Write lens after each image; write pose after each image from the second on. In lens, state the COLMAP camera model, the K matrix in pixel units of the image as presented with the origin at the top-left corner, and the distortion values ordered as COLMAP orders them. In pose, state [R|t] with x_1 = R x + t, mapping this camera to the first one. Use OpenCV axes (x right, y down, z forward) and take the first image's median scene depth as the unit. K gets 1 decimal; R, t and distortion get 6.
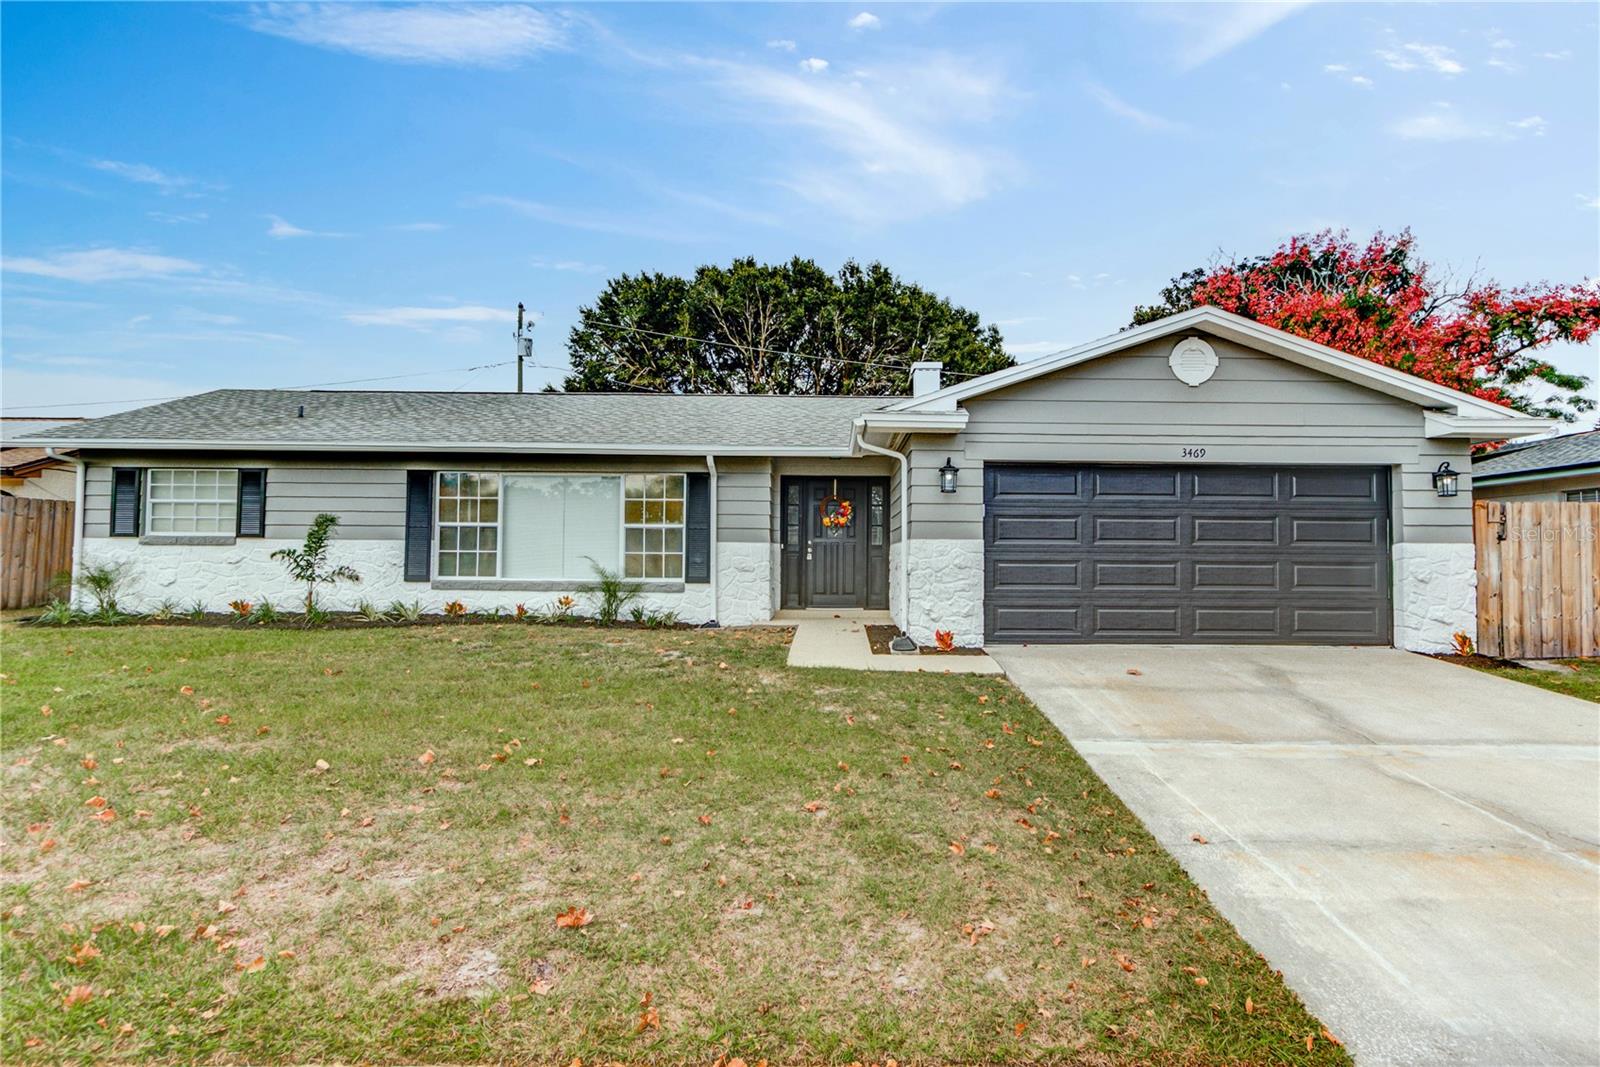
lens RADIAL K [[980.3, 0, 856.9], [0, 980.3, 532.0], [0, 0, 1]] dist [0.001273, 0.002465]
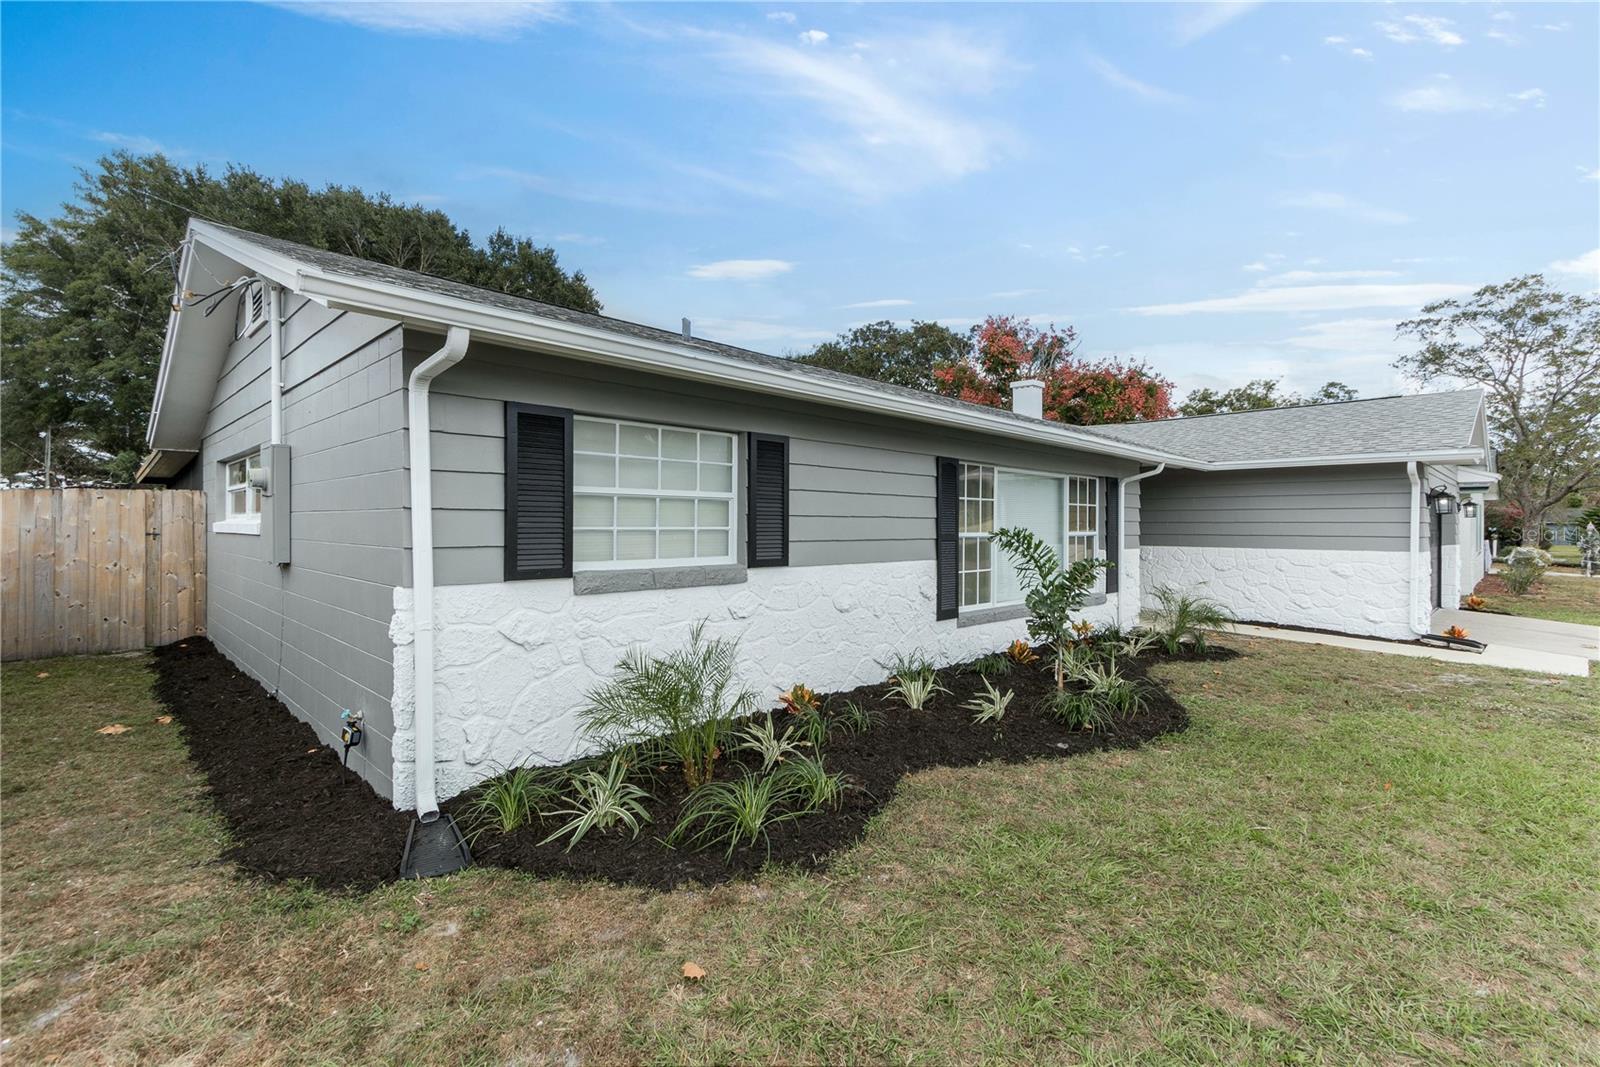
lens RADIAL K [[727.9, 0, 843.0], [0, 727.9, 516.5], [0, 0, 1]] dist [0.025326, -0.000673]
pose [[0.699886, 0.005313, 0.714234, -0.864416], [-0.022401, 0.999644, 0.014515, -0.027489], [-0.713903, -0.026159, 0.699756, 0.693355]]
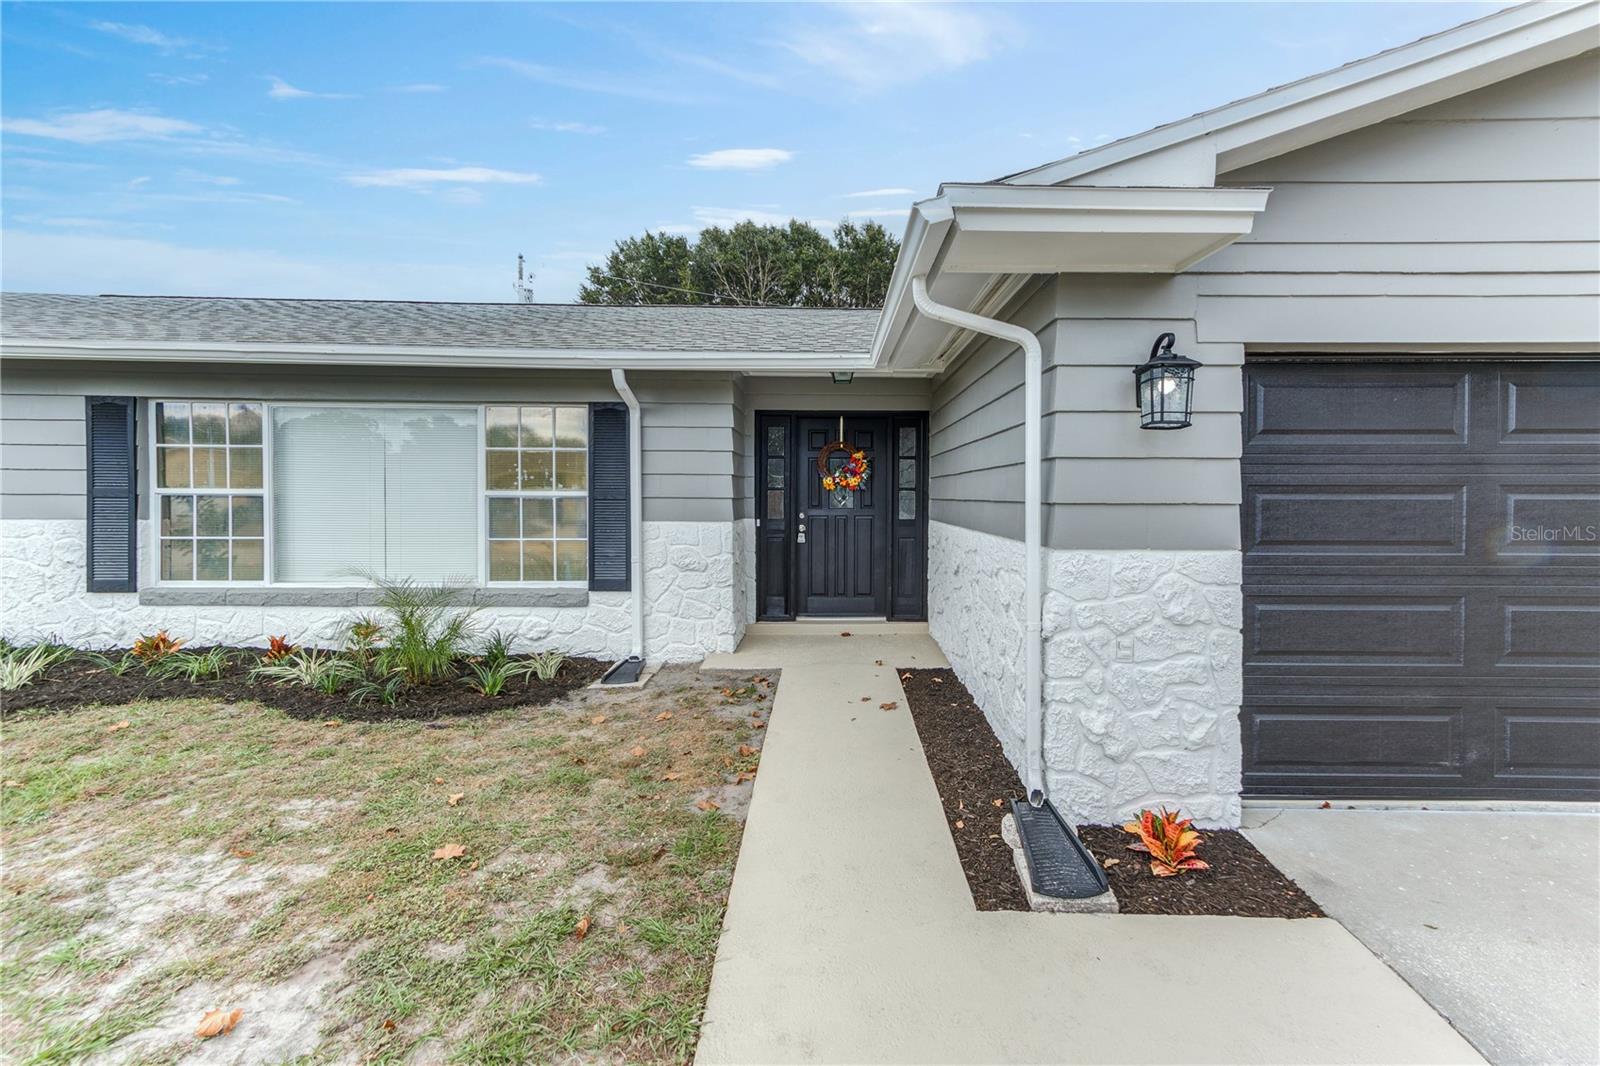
lens RADIAL K [[727.9, 0, 843.0], [0, 727.9, 516.0], [0, 0, 1]] dist [0.025326, -0.000673]
pose [[0.999995, -0.001738, -0.002632, -0.021683], [0.001888, 0.998299, 0.058276, -0.018198], [0.002527, -0.058281, 0.998297, 0.568712]]
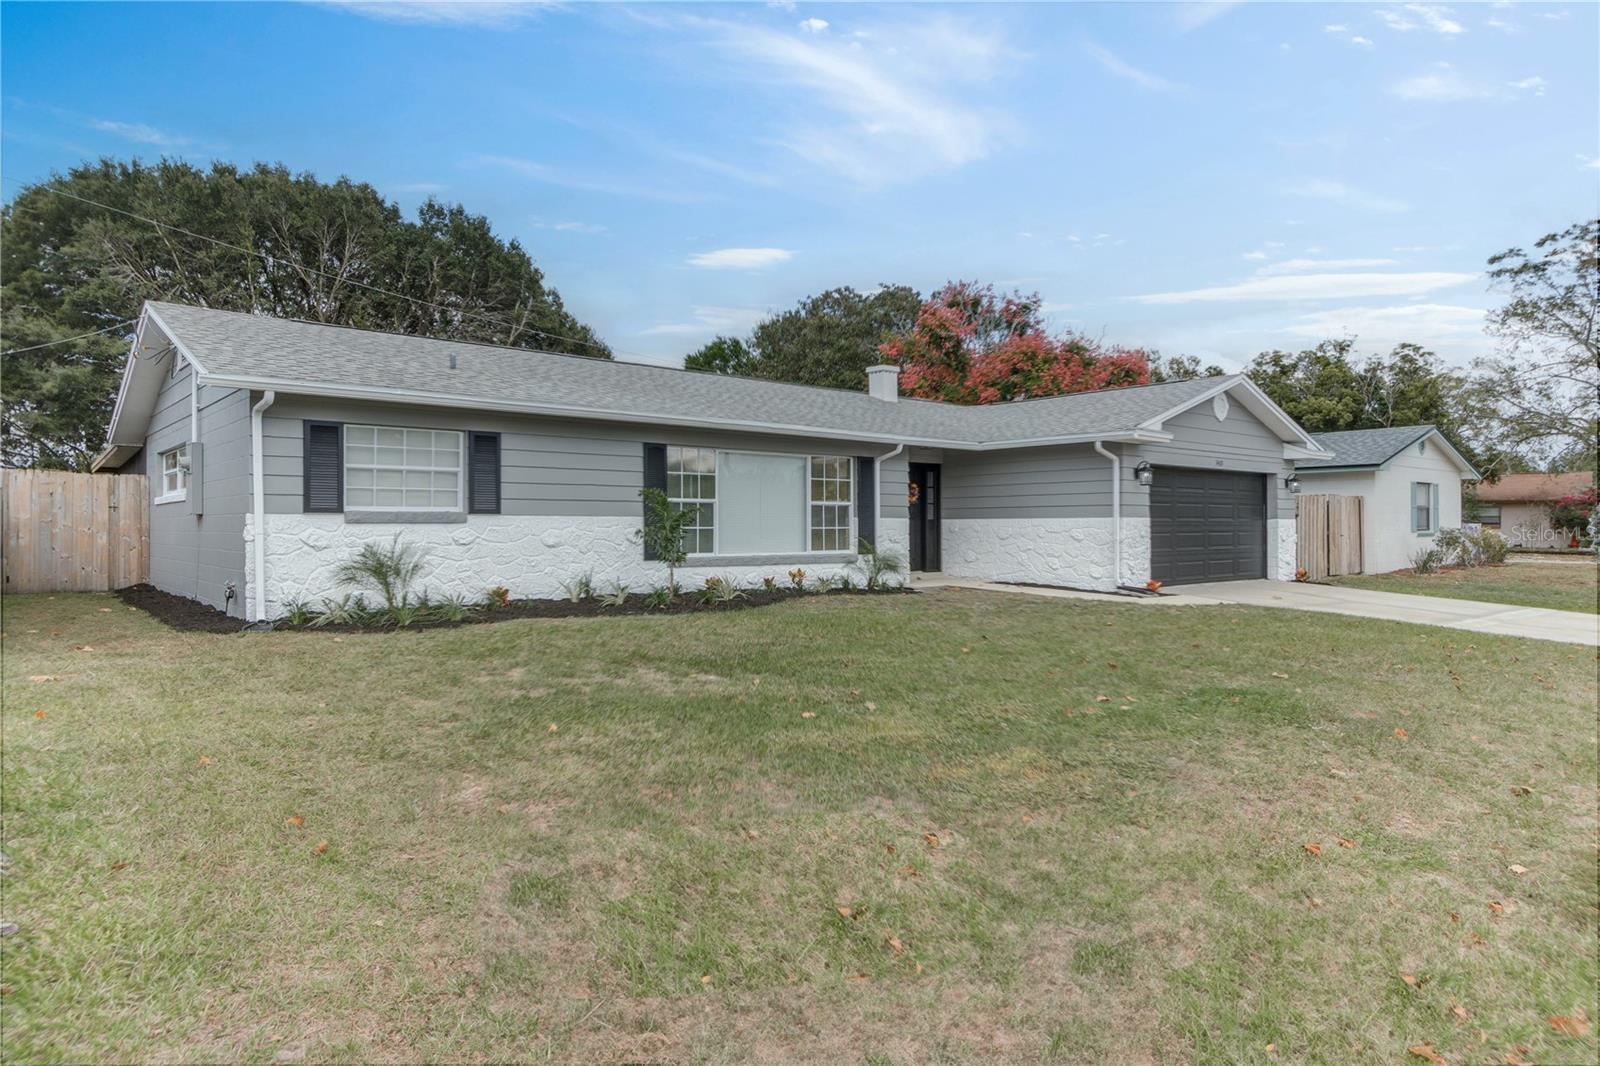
lens RADIAL K [[970.2, 0, 866.0], [0, 970.2, 507.8], [0, 0, 1]] dist [-0.001034, 0.001567]
pose [[0.741488, 0.004301, 0.670952, -0.928065], [-0.012901, 0.999886, 0.007848, -0.010219], [-0.670842, -0.014475, 0.741459, 0.162706]]
